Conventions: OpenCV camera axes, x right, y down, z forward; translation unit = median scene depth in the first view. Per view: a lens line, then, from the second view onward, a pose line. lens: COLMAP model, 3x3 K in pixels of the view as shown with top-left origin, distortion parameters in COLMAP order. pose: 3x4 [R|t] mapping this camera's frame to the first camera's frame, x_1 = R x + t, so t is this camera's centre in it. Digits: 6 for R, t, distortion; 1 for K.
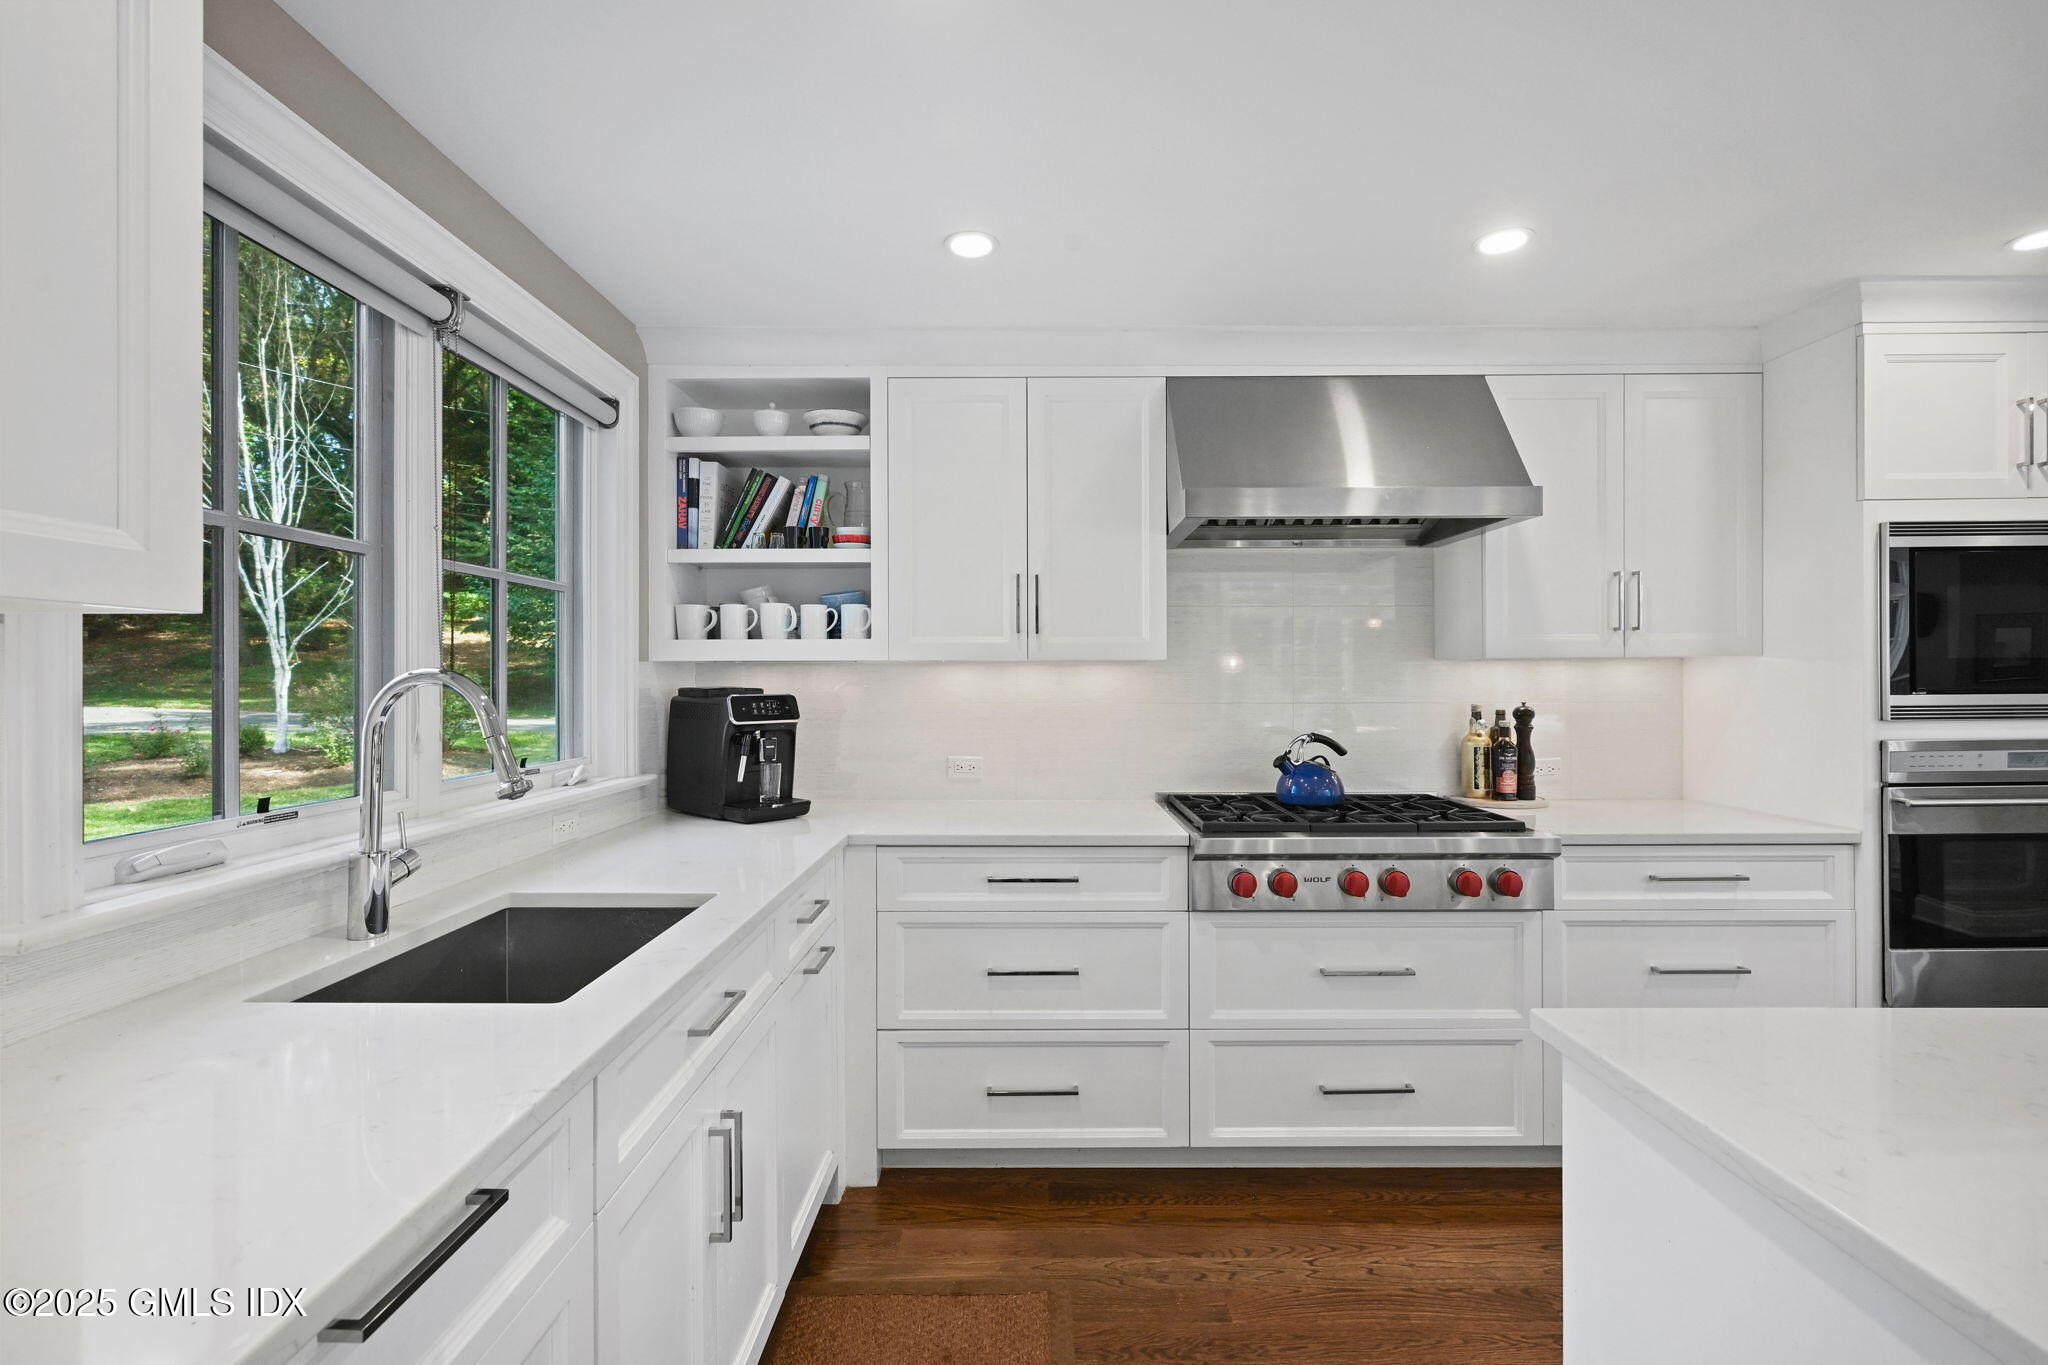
lens RADIAL K [[909.3, 0, 1031.1], [0, 909.3, 680.9], [0, 0, 1]] dist [0.000760, 0.000100]
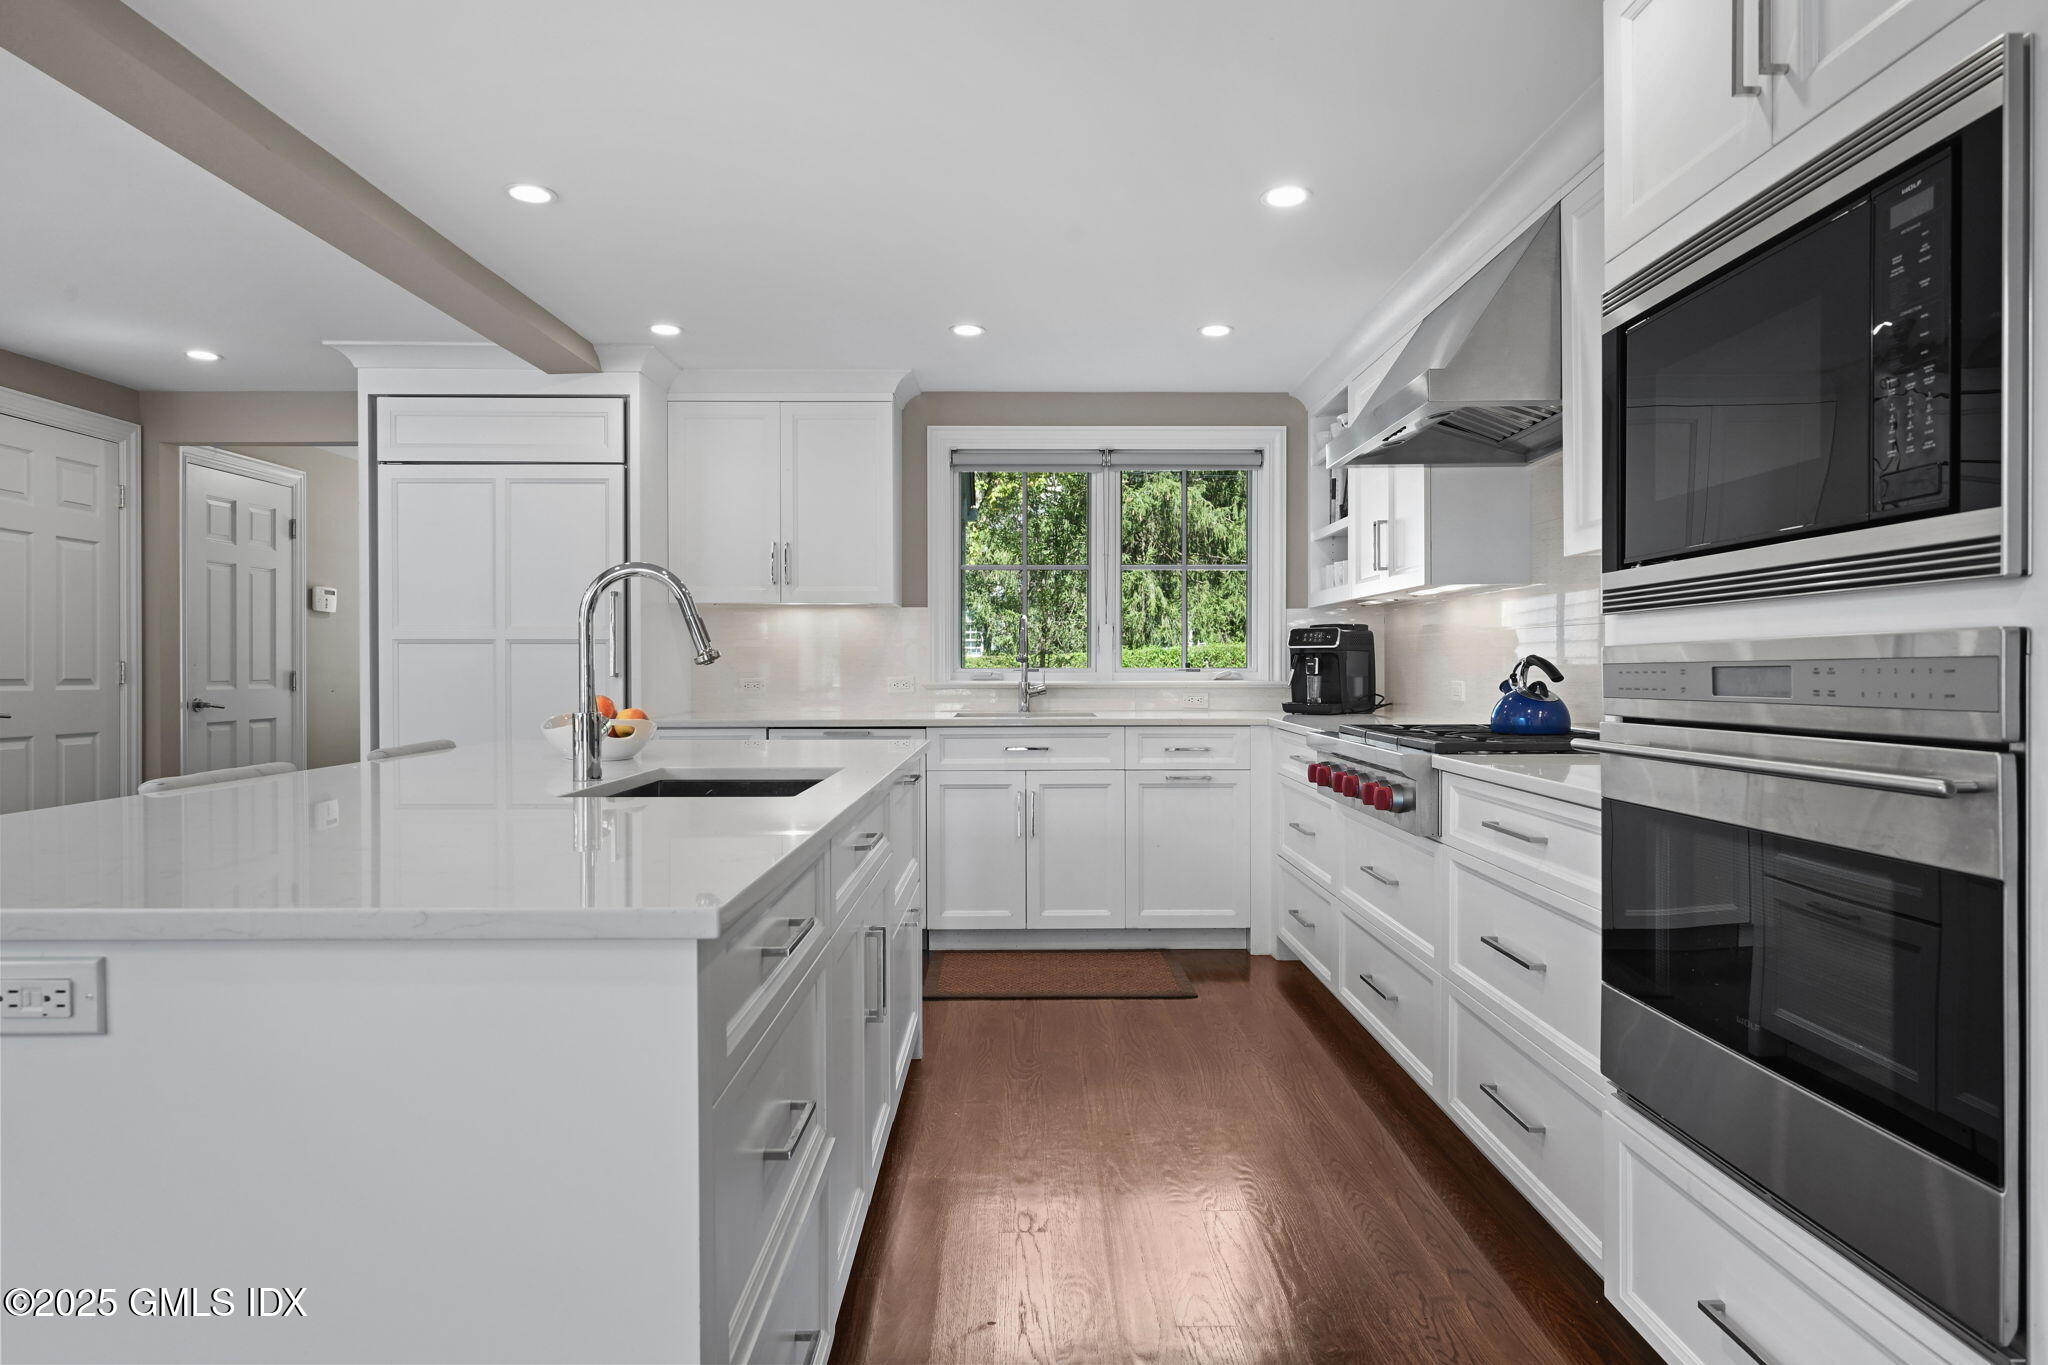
lens RADIAL K [[1172.3, 0, 1032.7], [0, 1172.3, 677.8], [0, 0, 1]] dist [-0.003612, -0.002709]
pose [[0.006974, 0.013758, -0.999881, 1.494246], [0.001292, 0.999904, 0.013767, 0.065211], [0.999975, -0.001388, 0.006956, 0.520774]]
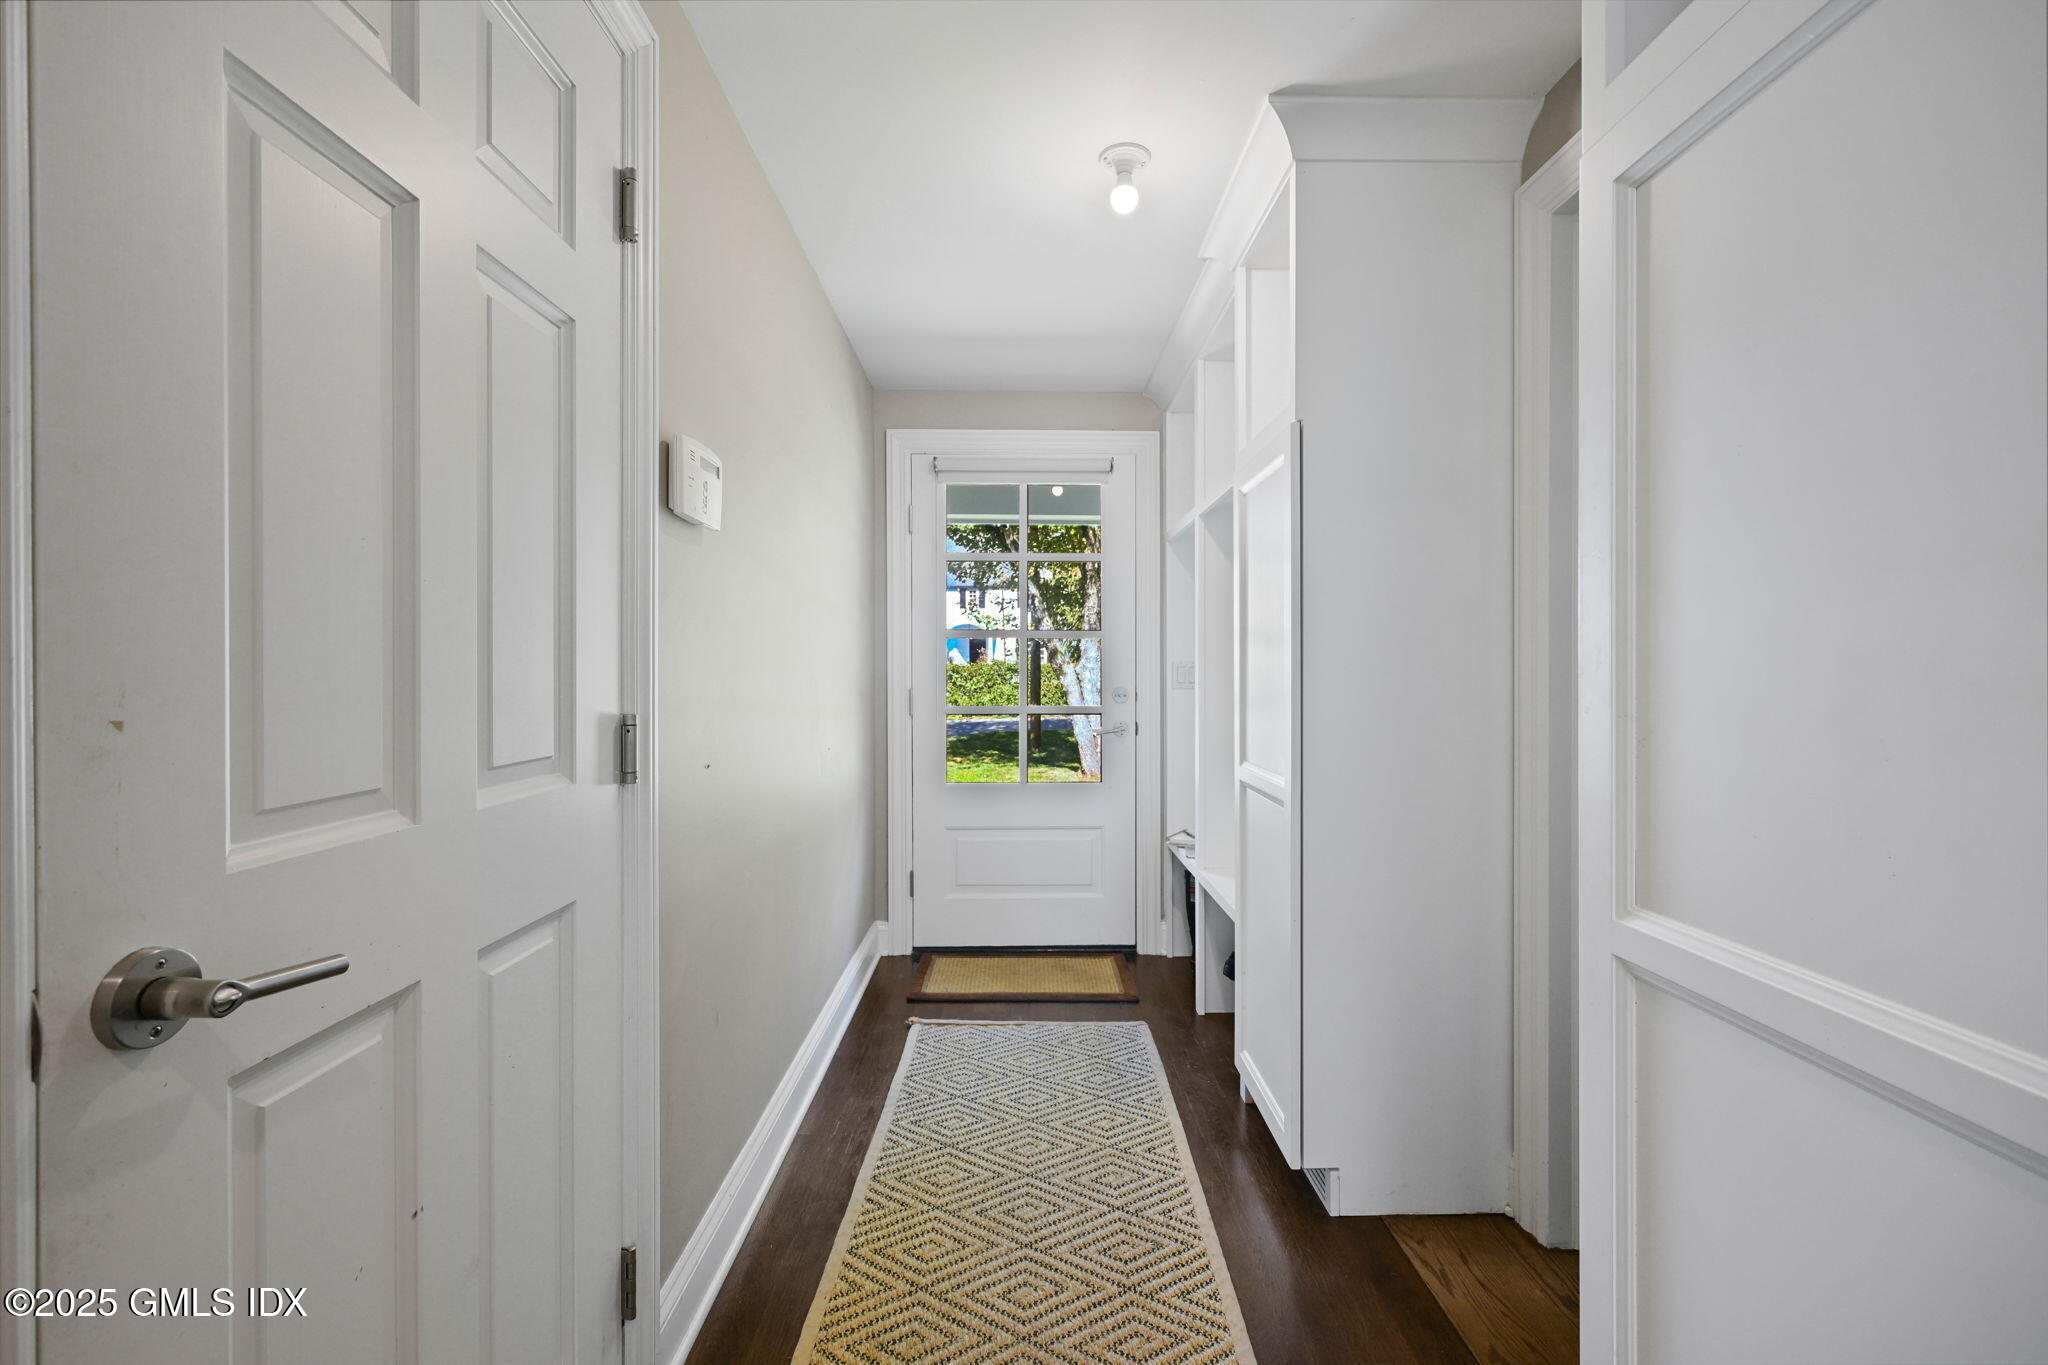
lens RADIAL K [[872.8, 0, 1029.9], [0, 872.8, 675.5], [0, 0, 1]] dist [-0.002479, 0.000125]
pose [[0.019389, 0.007484, -0.999784, -0.314368], [0.003302, 0.999966, 0.007550, 0.057204], [0.999807, -0.003448, 0.019363, -0.691759]]
